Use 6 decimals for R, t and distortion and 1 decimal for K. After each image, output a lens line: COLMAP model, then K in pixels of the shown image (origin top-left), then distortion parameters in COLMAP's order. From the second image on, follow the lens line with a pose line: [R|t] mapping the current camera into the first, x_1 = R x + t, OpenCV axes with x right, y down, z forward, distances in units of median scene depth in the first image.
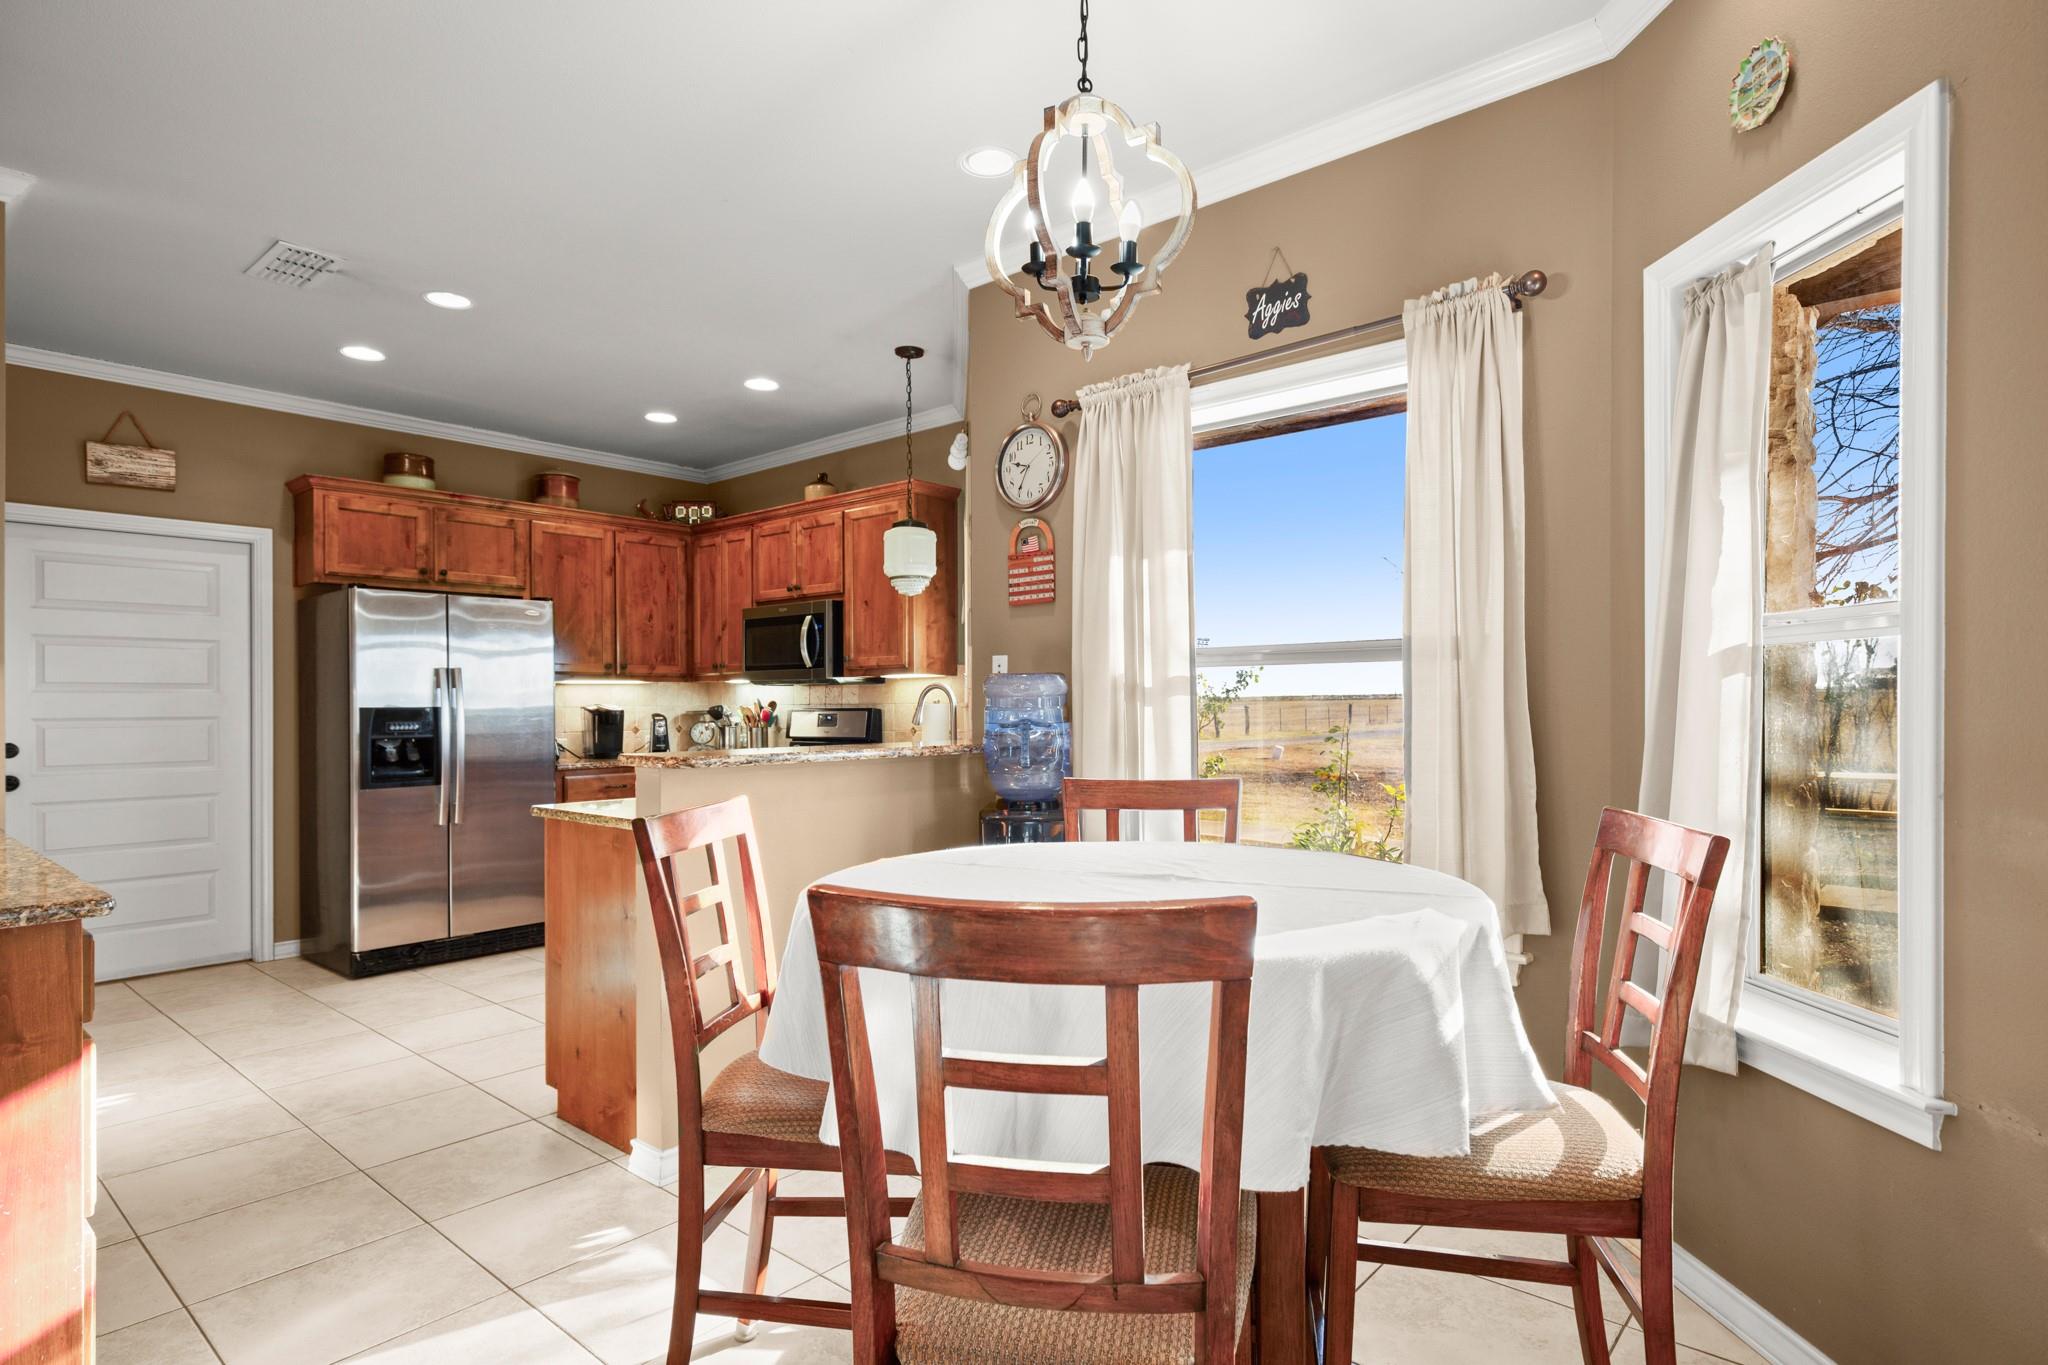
lens RADIAL K [[1096.2, 0, 1024.3], [0, 1096.2, 697.4], [0, 0, 1]] dist [0.023341, 0.001023]
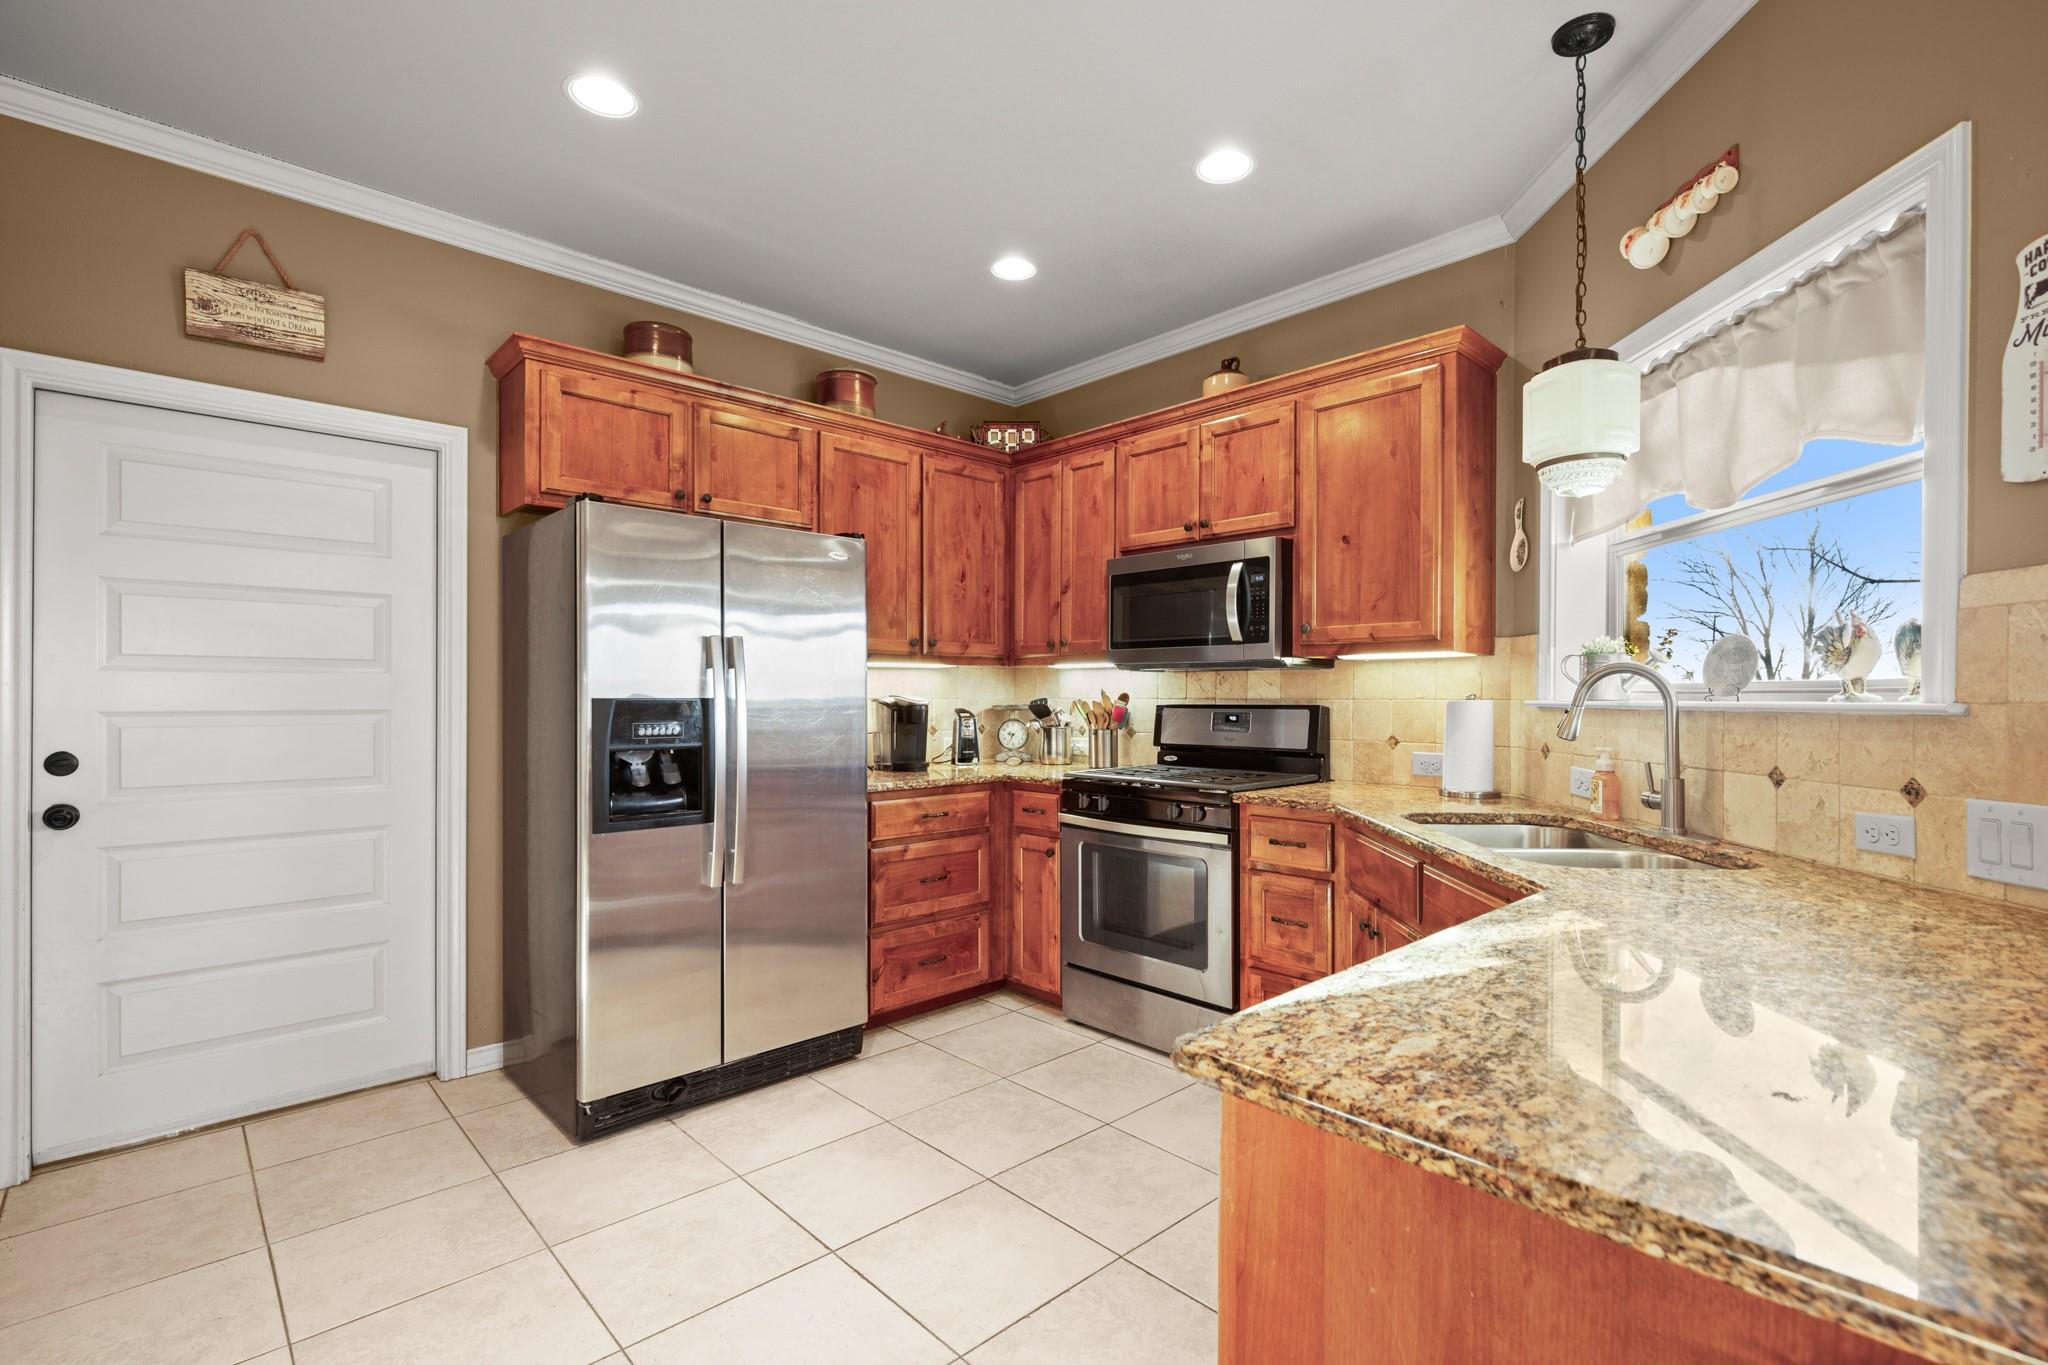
lens RADIAL K [[937.0, 0, 1020.7], [0, 937.0, 696.2], [0, 0, 1]] dist [0.013857, -0.000813]
pose [[0.995419, 0.009016, -0.095186, -0.278897], [-0.008490, 0.999946, 0.005939, 0.002586], [0.095234, -0.005104, 0.995442, 0.445924]]
